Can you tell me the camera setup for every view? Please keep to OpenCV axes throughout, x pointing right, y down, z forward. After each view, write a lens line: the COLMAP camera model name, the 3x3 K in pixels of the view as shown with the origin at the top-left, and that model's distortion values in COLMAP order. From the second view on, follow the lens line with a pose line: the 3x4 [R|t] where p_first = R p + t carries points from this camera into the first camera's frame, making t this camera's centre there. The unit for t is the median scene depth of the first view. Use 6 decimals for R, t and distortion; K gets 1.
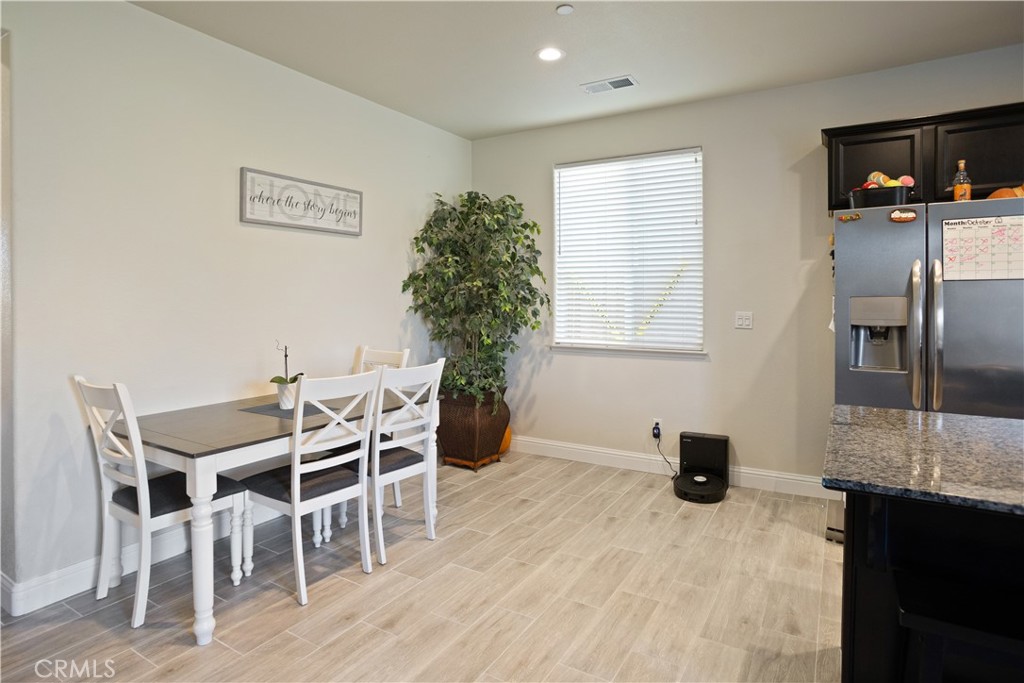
lens RADIAL K [[549.1, 0, 516.1], [0, 549.1, 301.0], [0, 0, 1]] dist [-0.029177, 0.005285]
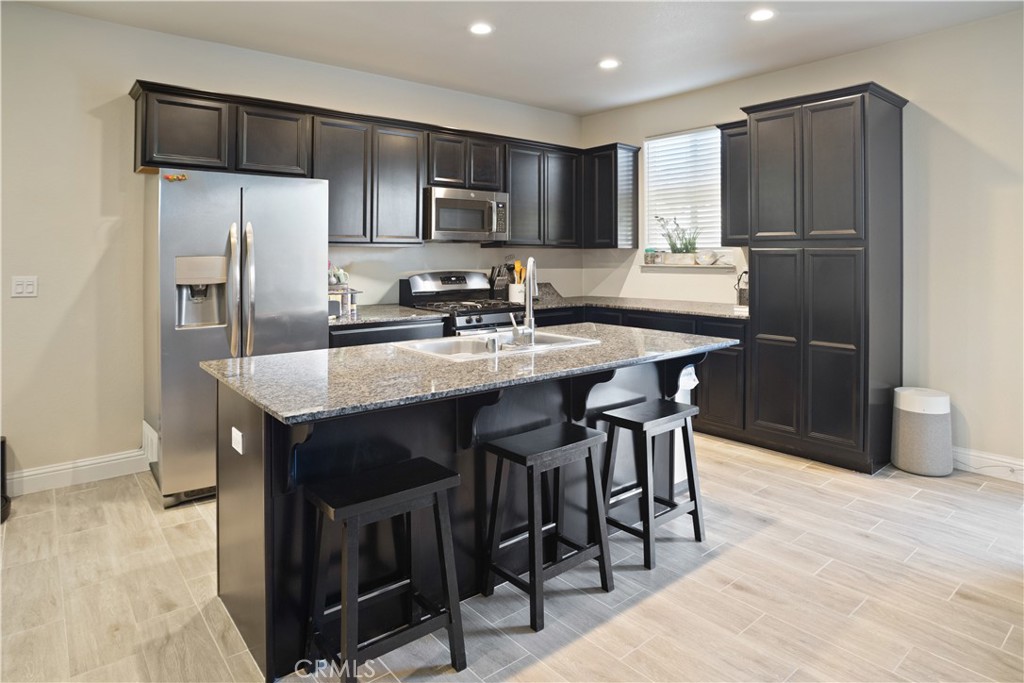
lens RADIAL K [[594.0, 0, 487.3], [0, 594.0, 248.3], [0, 0, 1]] dist [-0.025224, 0.005719]
pose [[0.363938, 0.007472, 0.931393, -0.172282], [0.010907, 0.999865, -0.012284, -0.002862], [-0.931359, 0.014629, 0.363807, 0.064149]]
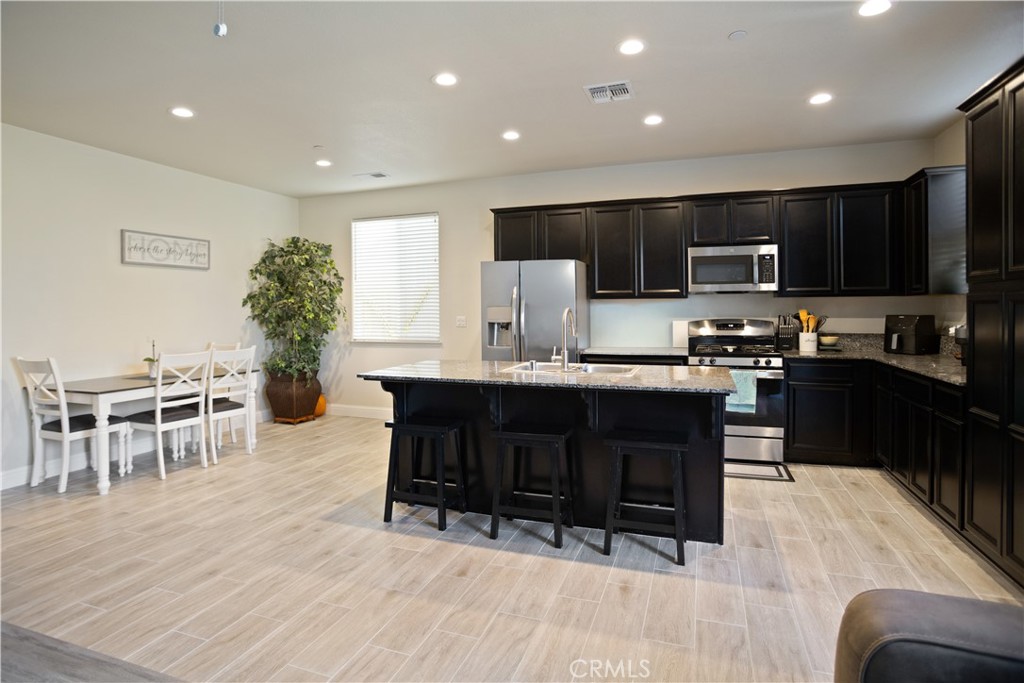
lens RADIAL K [[517.0, 0, 507.3], [0, 517.0, 317.1], [0, 0, 1]] dist [-0.059865, 0.027703]
pose [[0.983508, -0.012420, 0.180438, 0.337616], [0.011048, 0.999902, 0.008605, 0.011801], [-0.180527, -0.006470, 0.983549, -0.657538]]
